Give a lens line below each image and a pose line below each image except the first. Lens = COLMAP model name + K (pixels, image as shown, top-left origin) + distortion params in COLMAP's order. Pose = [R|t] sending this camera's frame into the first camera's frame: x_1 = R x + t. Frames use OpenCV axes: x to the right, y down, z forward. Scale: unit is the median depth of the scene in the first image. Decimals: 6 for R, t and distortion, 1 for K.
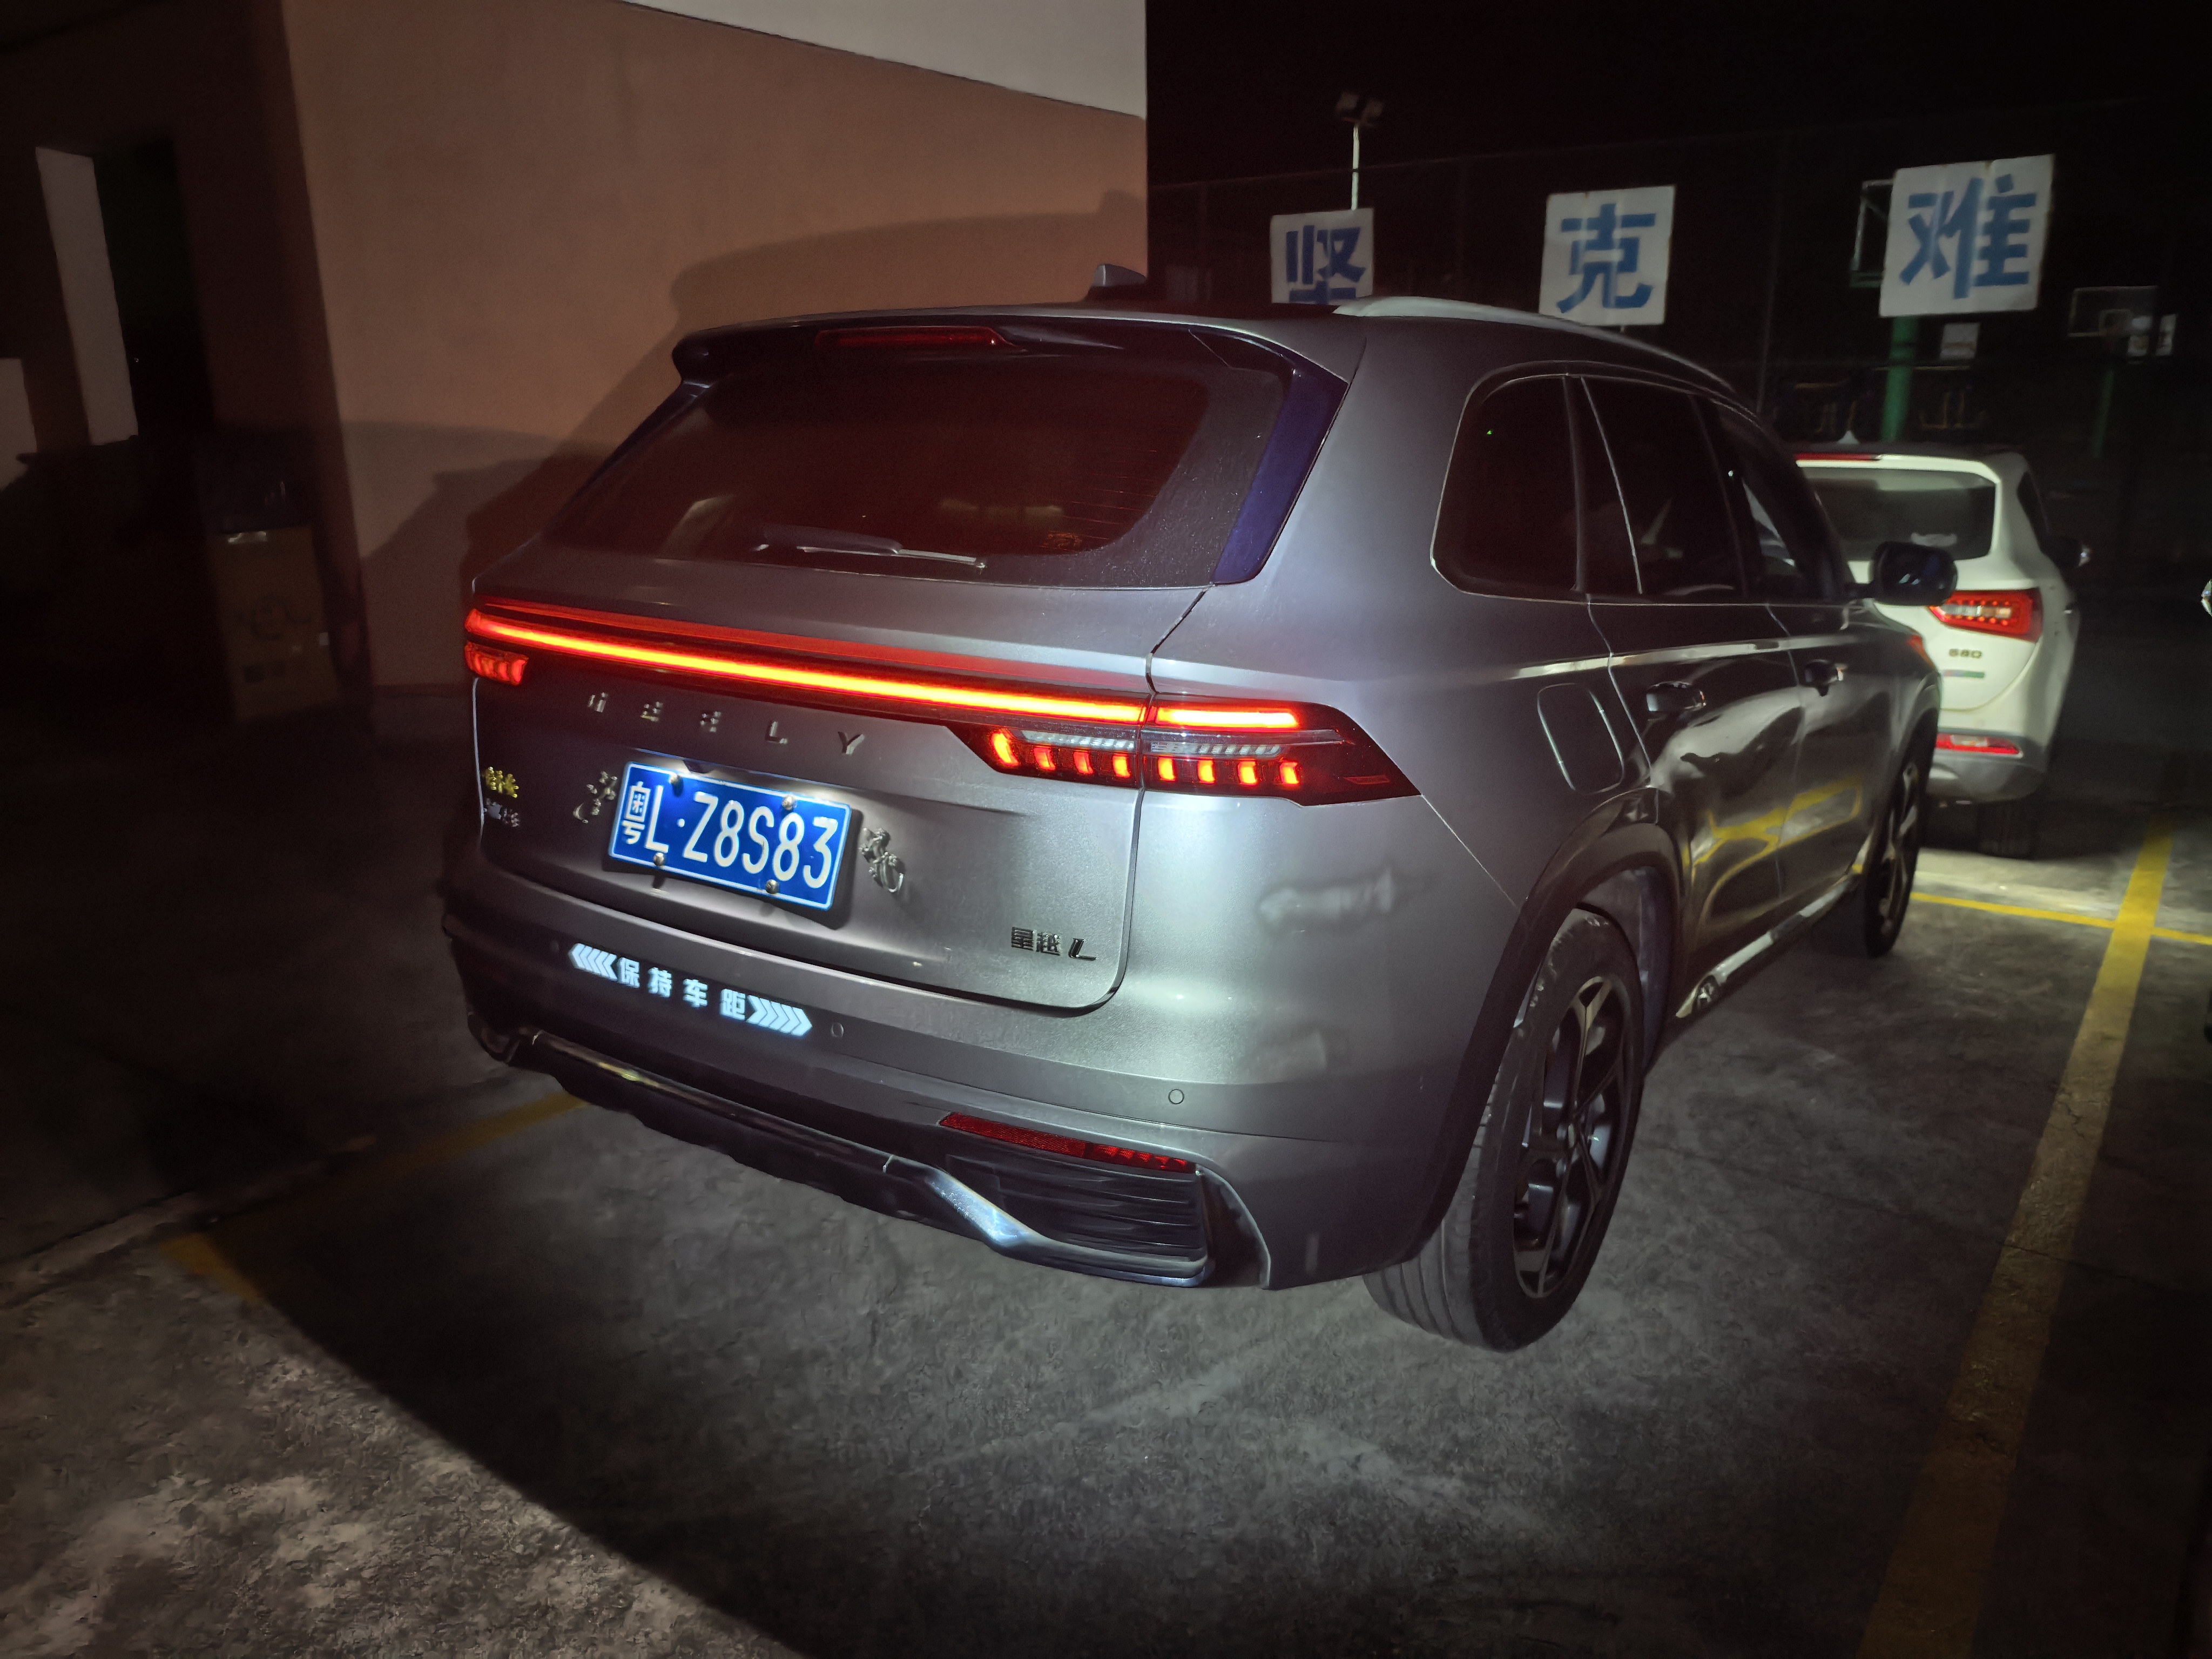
lens RADIAL K [[1543.3, 0, 1106.0], [0, 1543.3, 829.5], [0, 0, 1]] dist [0.066279, -0.081096]
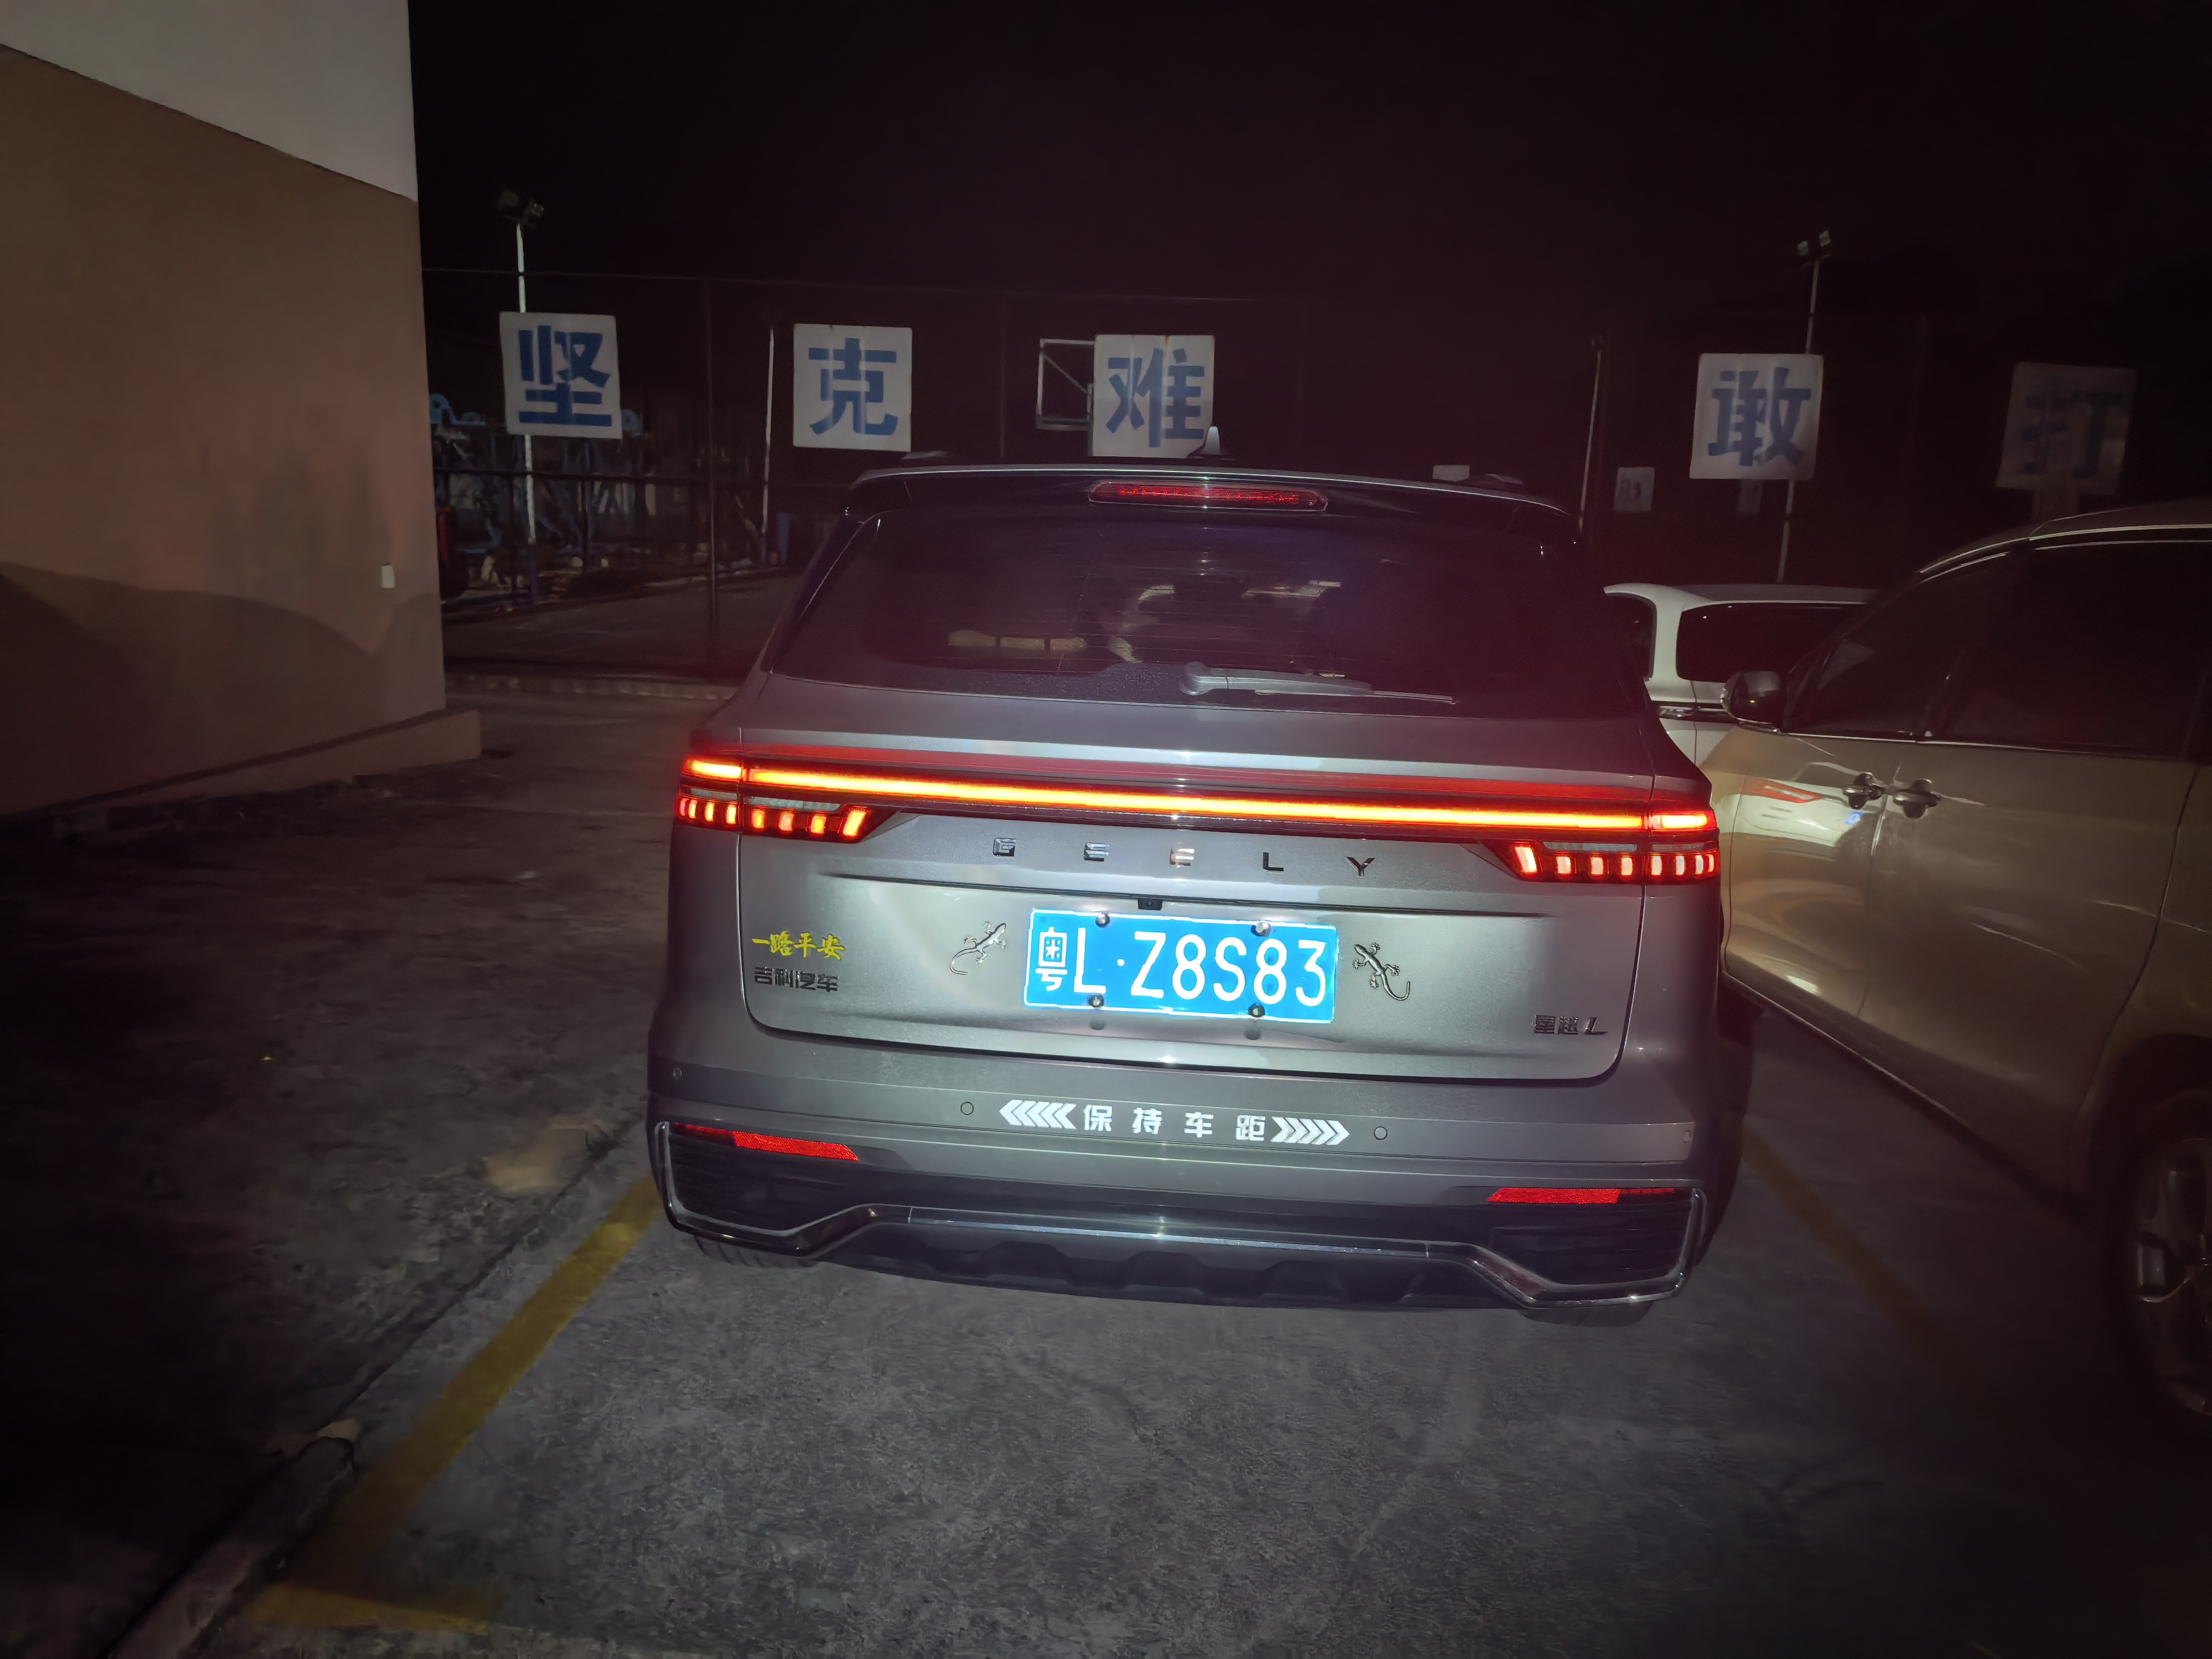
lens RADIAL K [[1543.3, 0, 1106.0], [0, 1543.3, 829.5], [0, 0, 1]] dist [0.066279, -0.081096]
pose [[0.859363, -0.067260, 0.506924, -0.763450], [0.099468, 0.994364, -0.036689, -0.052936], [-0.501599, 0.081952, 0.861210, 0.129330]]
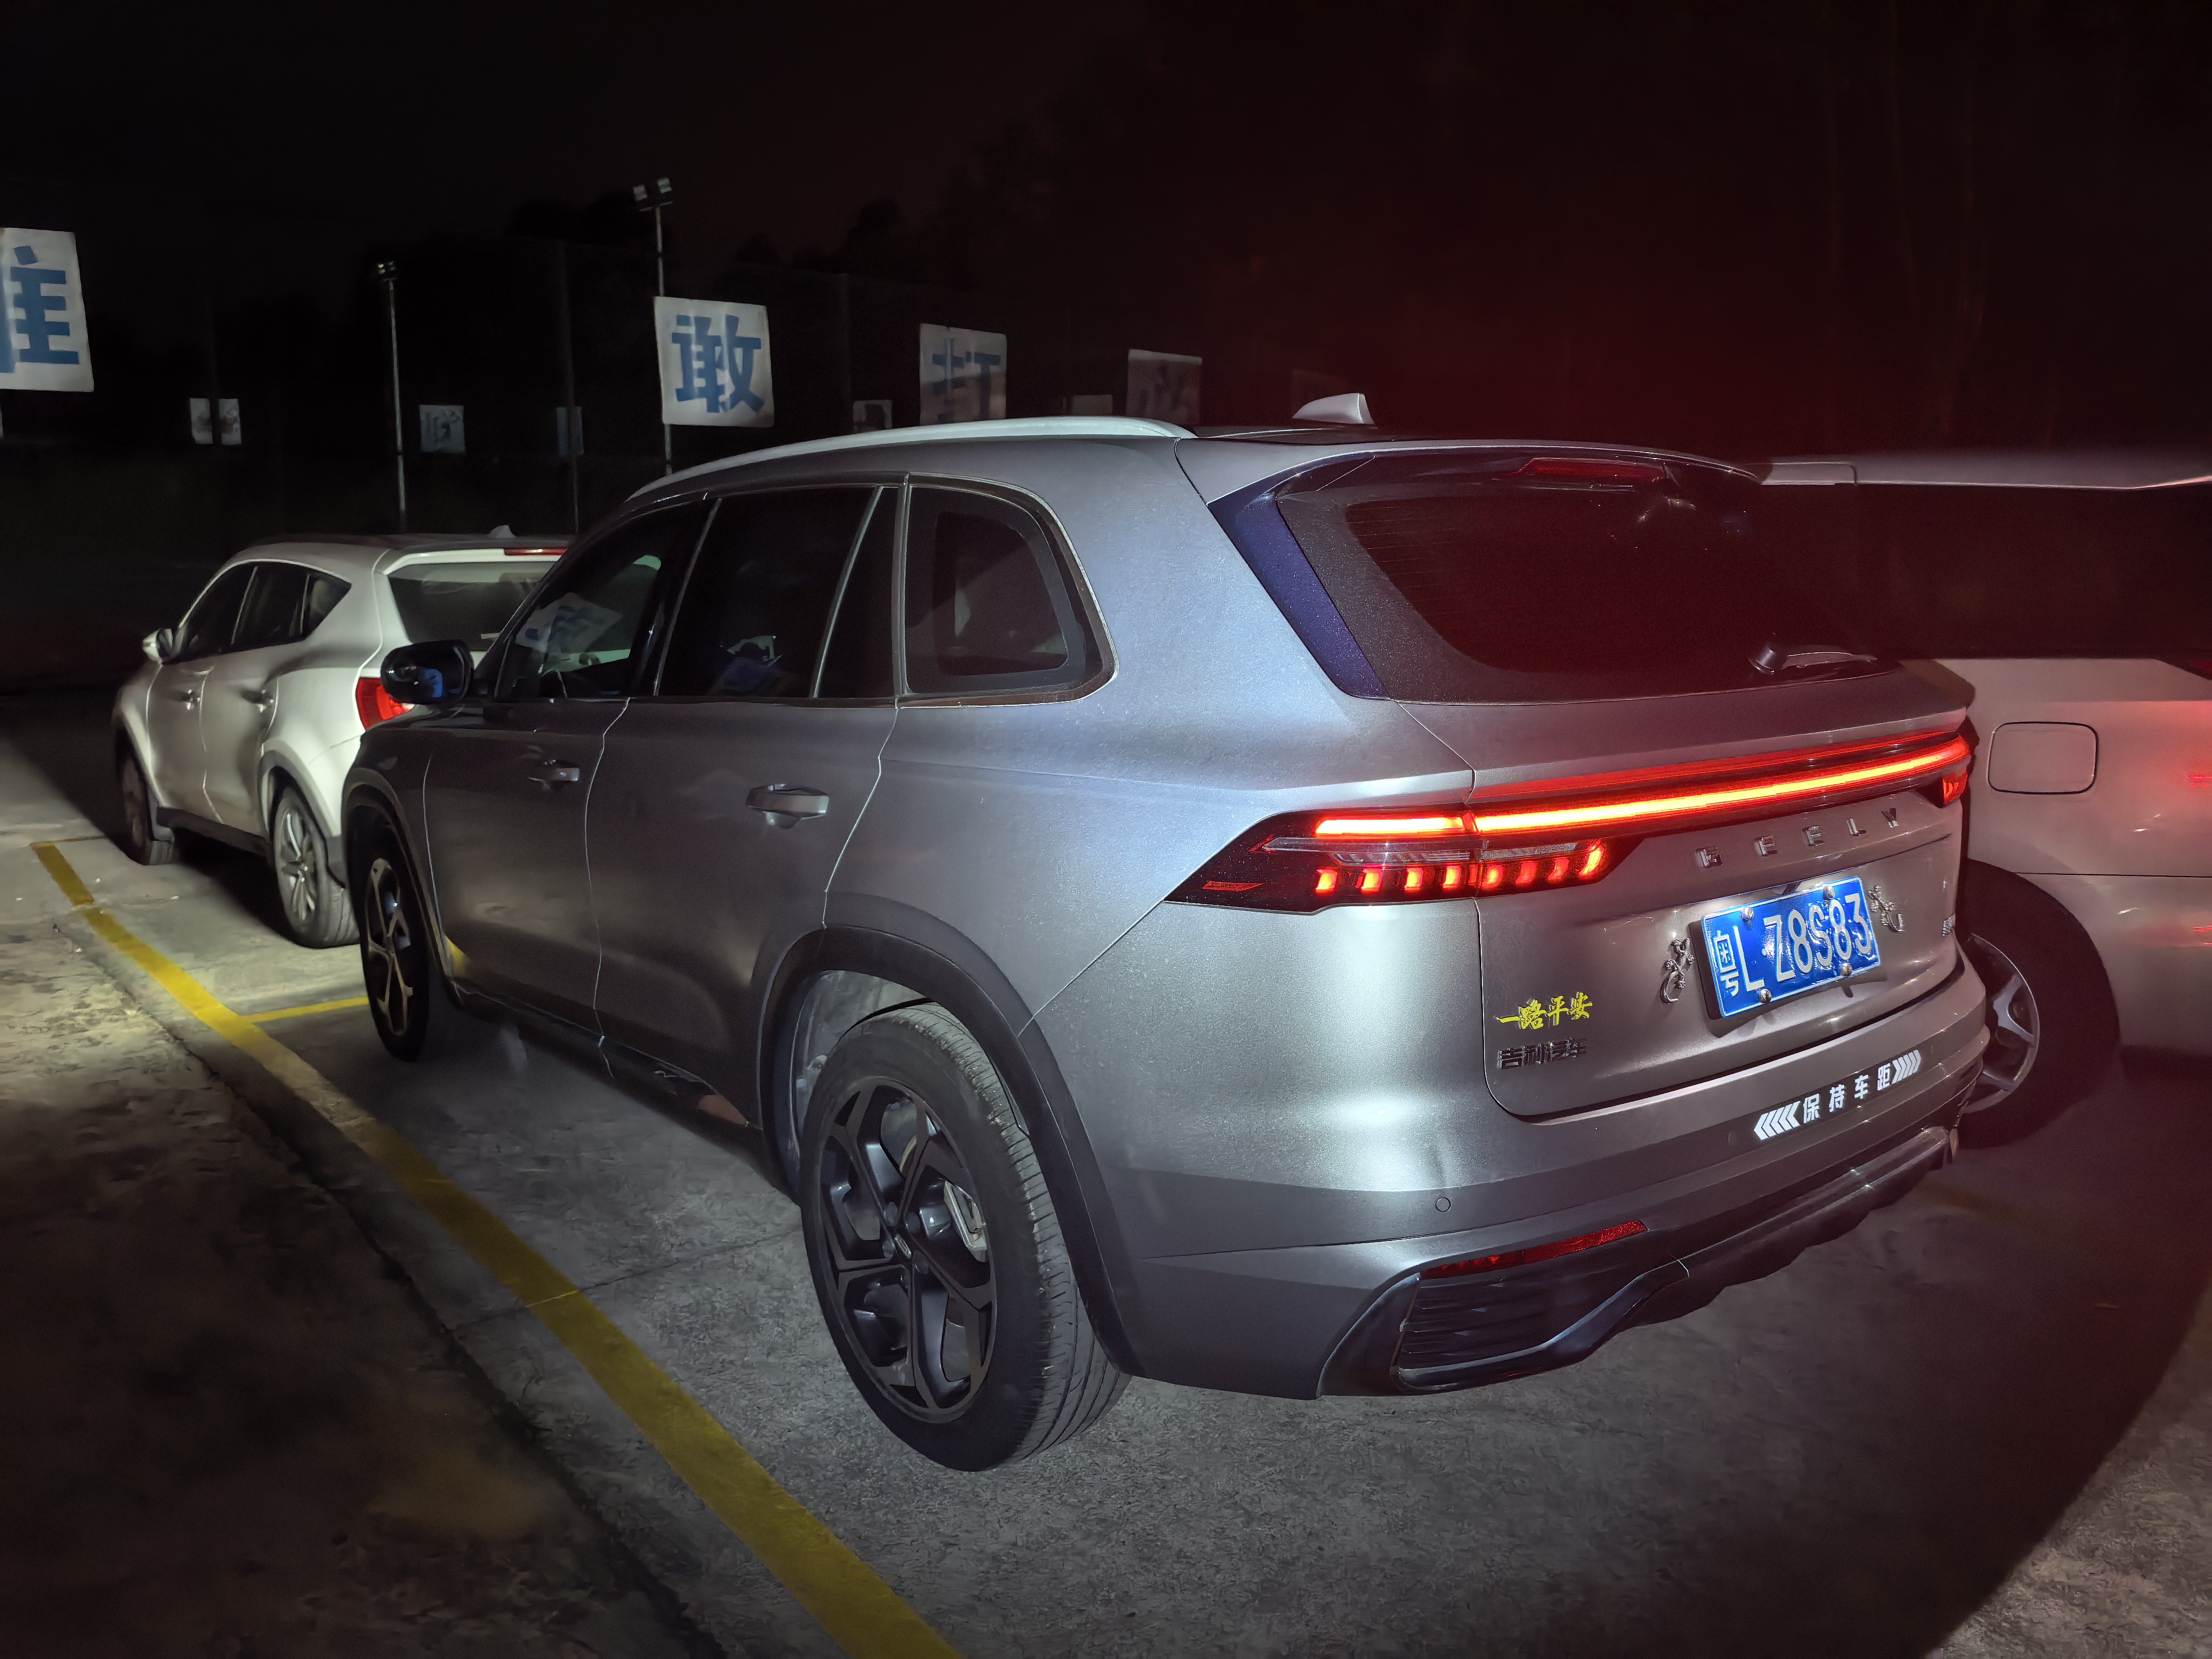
lens RADIAL K [[1577.3, 0, 1135.1], [0, 1577.3, 824.3], [0, 0, 1]] dist [0.050799, -0.062628]
pose [[0.285422, -0.186687, 0.940044, -1.297539], [0.236591, 0.964214, 0.119652, -0.293170], [-0.928740, 0.188255, 0.319376, 1.007530]]
